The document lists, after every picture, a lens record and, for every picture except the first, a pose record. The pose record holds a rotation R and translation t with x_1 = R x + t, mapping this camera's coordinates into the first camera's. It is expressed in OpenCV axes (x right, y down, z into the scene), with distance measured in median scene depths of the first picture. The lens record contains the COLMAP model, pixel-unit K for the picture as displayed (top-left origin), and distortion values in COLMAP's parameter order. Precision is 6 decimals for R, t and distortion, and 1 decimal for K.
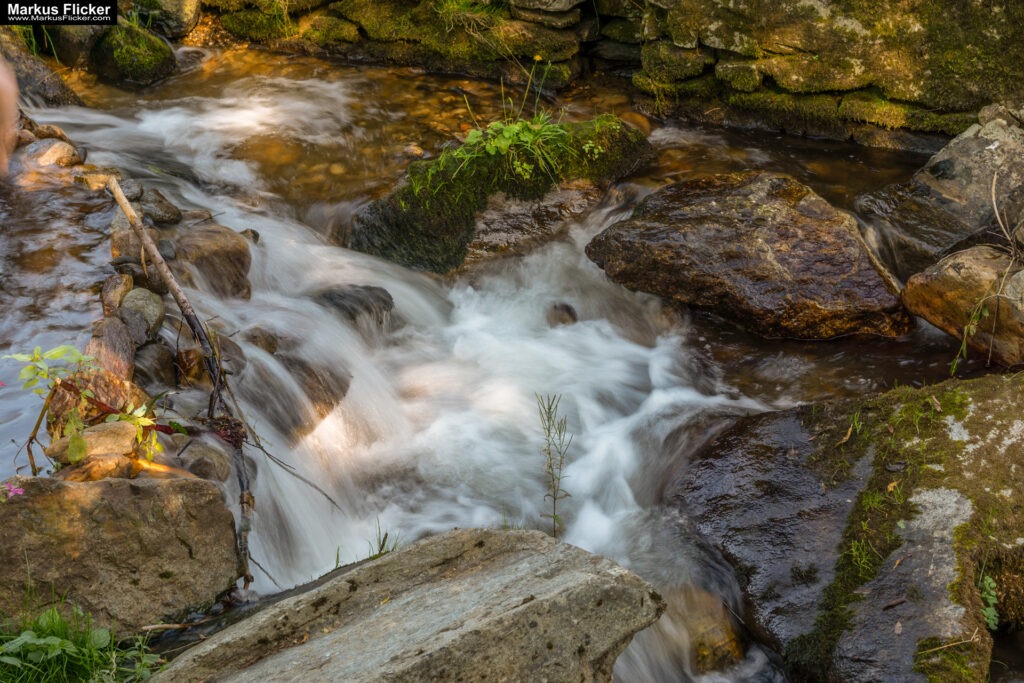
lens RADIAL K [[1851.9, 0, 512.0], [0, 1851.9, 341.5], [0, 0, 1]] dist [0.041140, -0.233178]
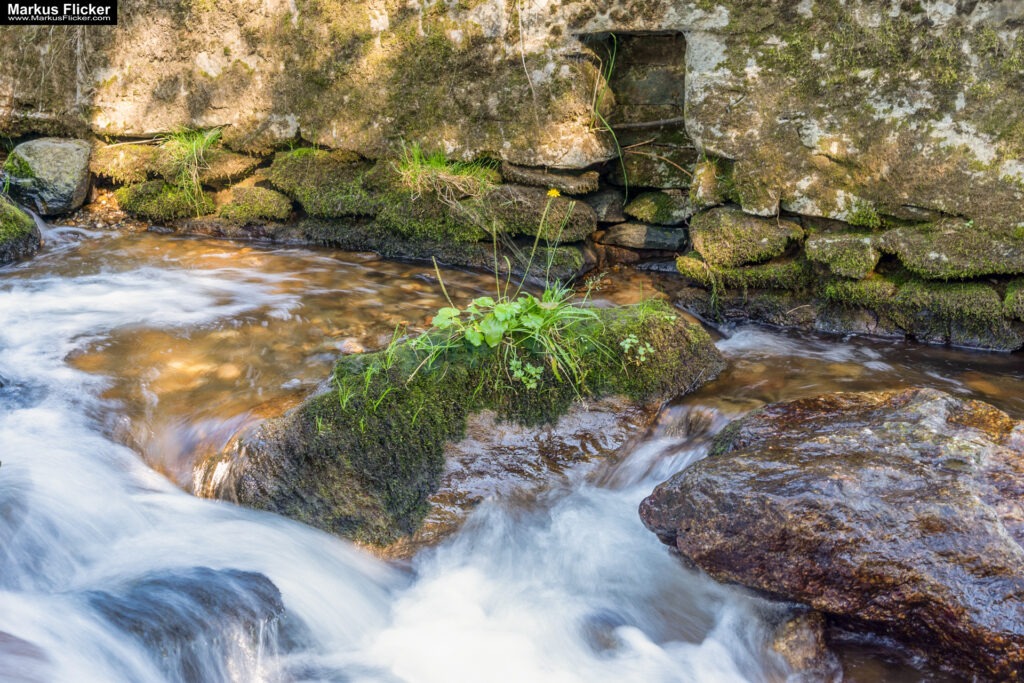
lens RADIAL K [[1359.1, 0, 512.0], [0, 1359.1, 341.5], [0, 0, 1]] dist [0.009220, 0.009722]
pose [[0.999274, 0.025695, 0.028134, -0.011180], [-0.020400, 0.984441, -0.174525, -0.025597], [-0.032181, 0.173824, 0.984251, 0.559187]]
